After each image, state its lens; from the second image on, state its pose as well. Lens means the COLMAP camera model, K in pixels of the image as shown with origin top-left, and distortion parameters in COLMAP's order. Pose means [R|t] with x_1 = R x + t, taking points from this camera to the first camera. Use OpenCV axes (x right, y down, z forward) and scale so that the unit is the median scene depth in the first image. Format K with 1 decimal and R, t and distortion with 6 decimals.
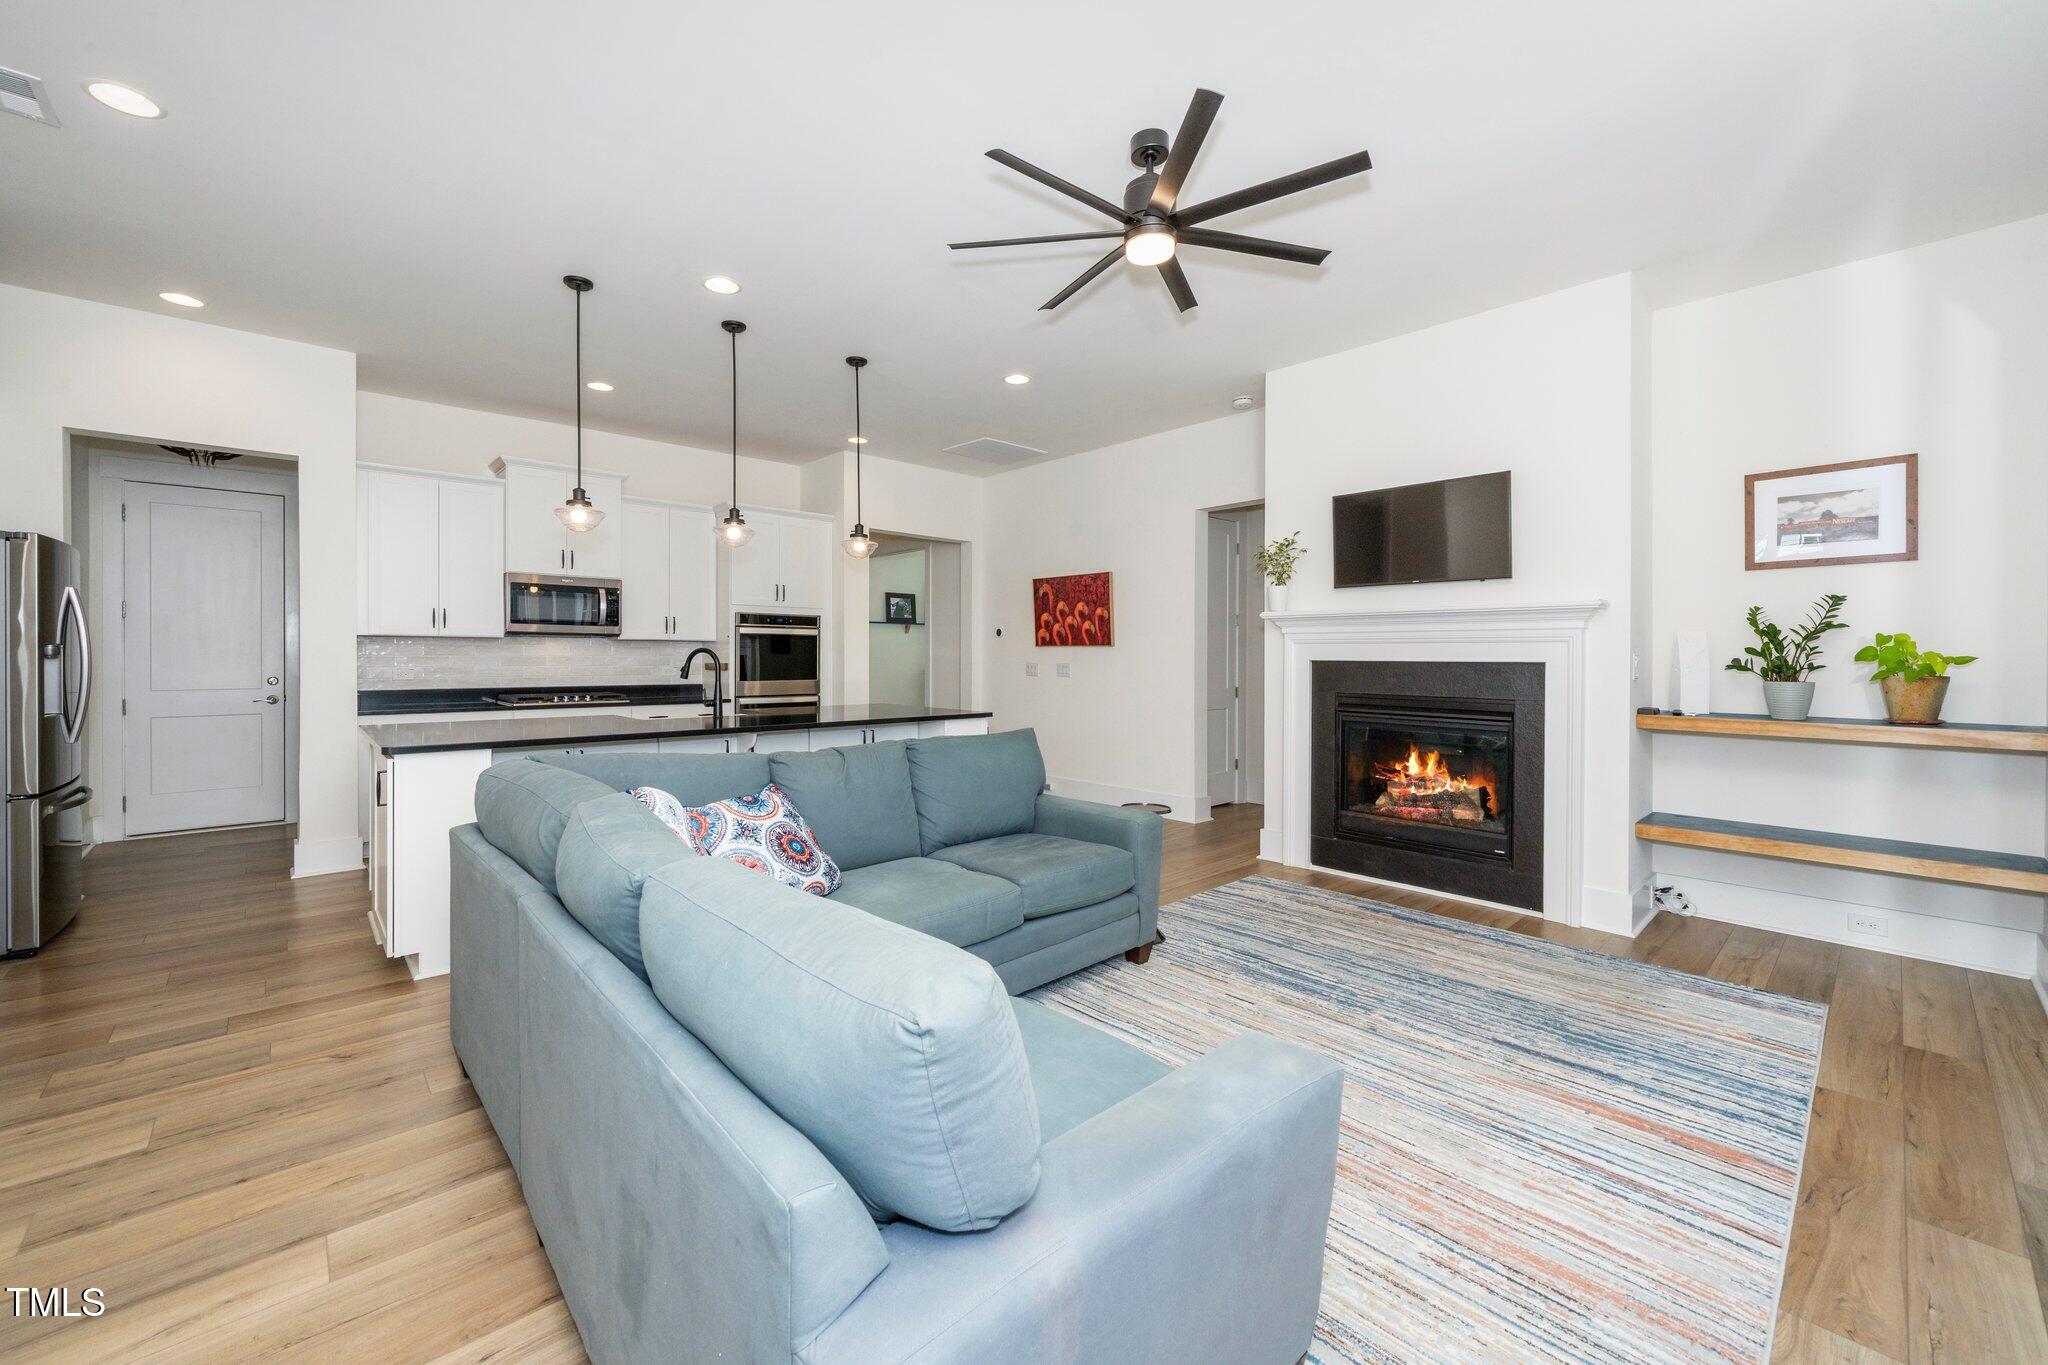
lens RADIAL K [[830.5, 0, 1030.5], [0, 830.5, 665.6], [0, 0, 1]] dist [-0.004043, 0.001744]
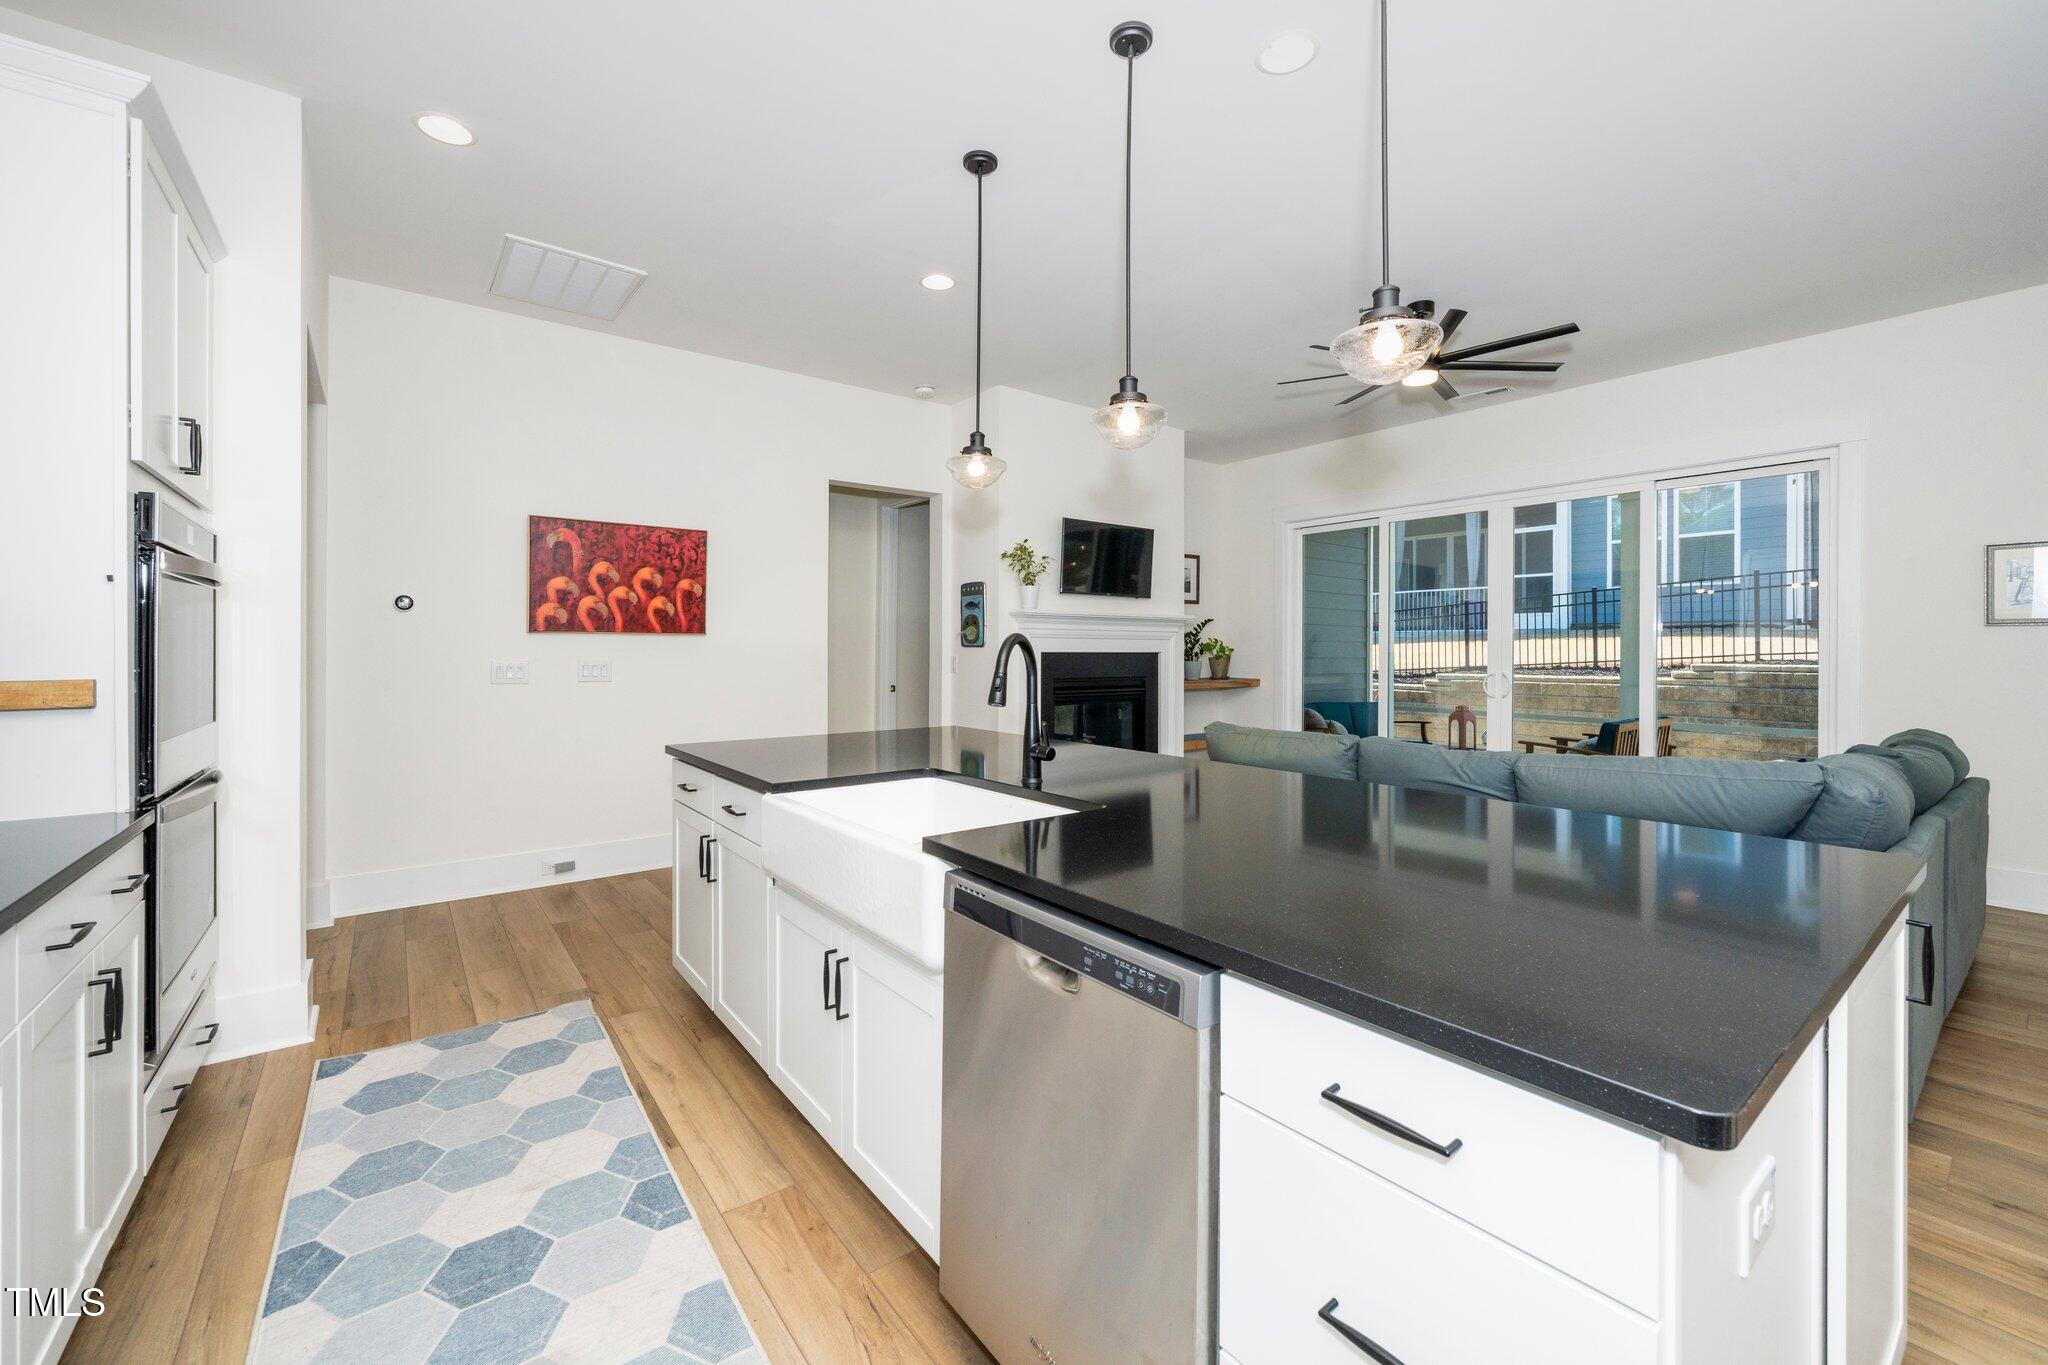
lens RADIAL K [[830.5, 0, 1040.1], [0, 830.5, 632.2], [0, 0, 1]] dist [-0.004043, 0.001744]
pose [[0.067873, 0.019482, 0.997504, -1.027526], [0.012733, 0.999711, -0.020392, -0.013257], [-0.997613, 0.014085, 0.067606, 1.147861]]
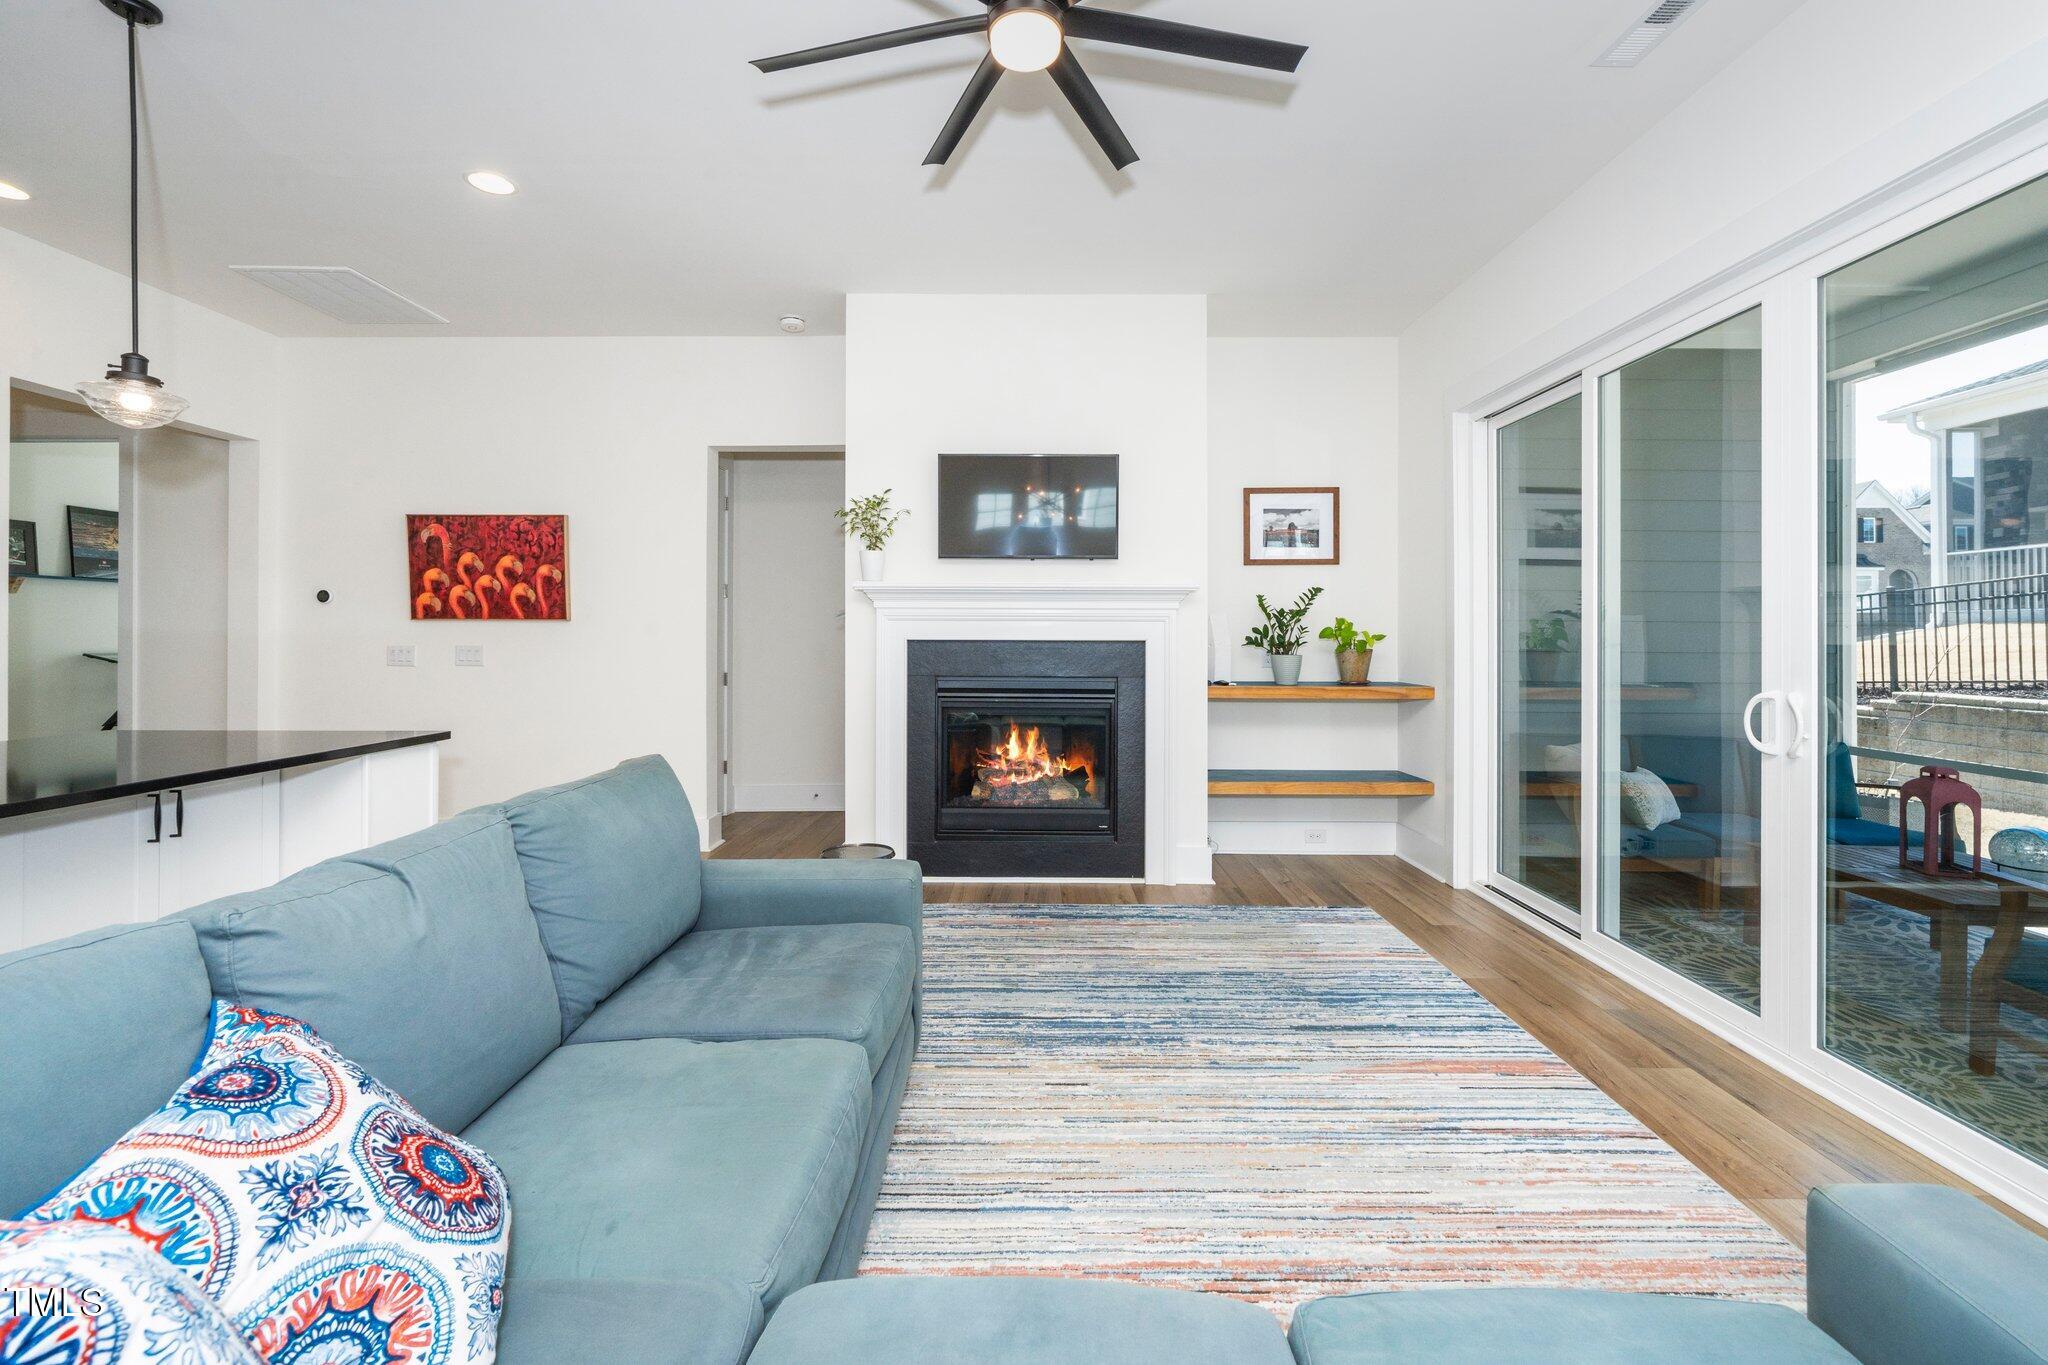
lens RADIAL K [[830.5, 0, 1036.7], [0, 830.5, 630.0], [0, 0, 1]] dist [-0.004043, 0.001744]
pose [[0.678136, 0.004797, 0.734921, -0.259006], [0.008556, 0.999859, -0.014422, -0.003209], [-0.734887, 0.016068, 0.677999, 0.393485]]
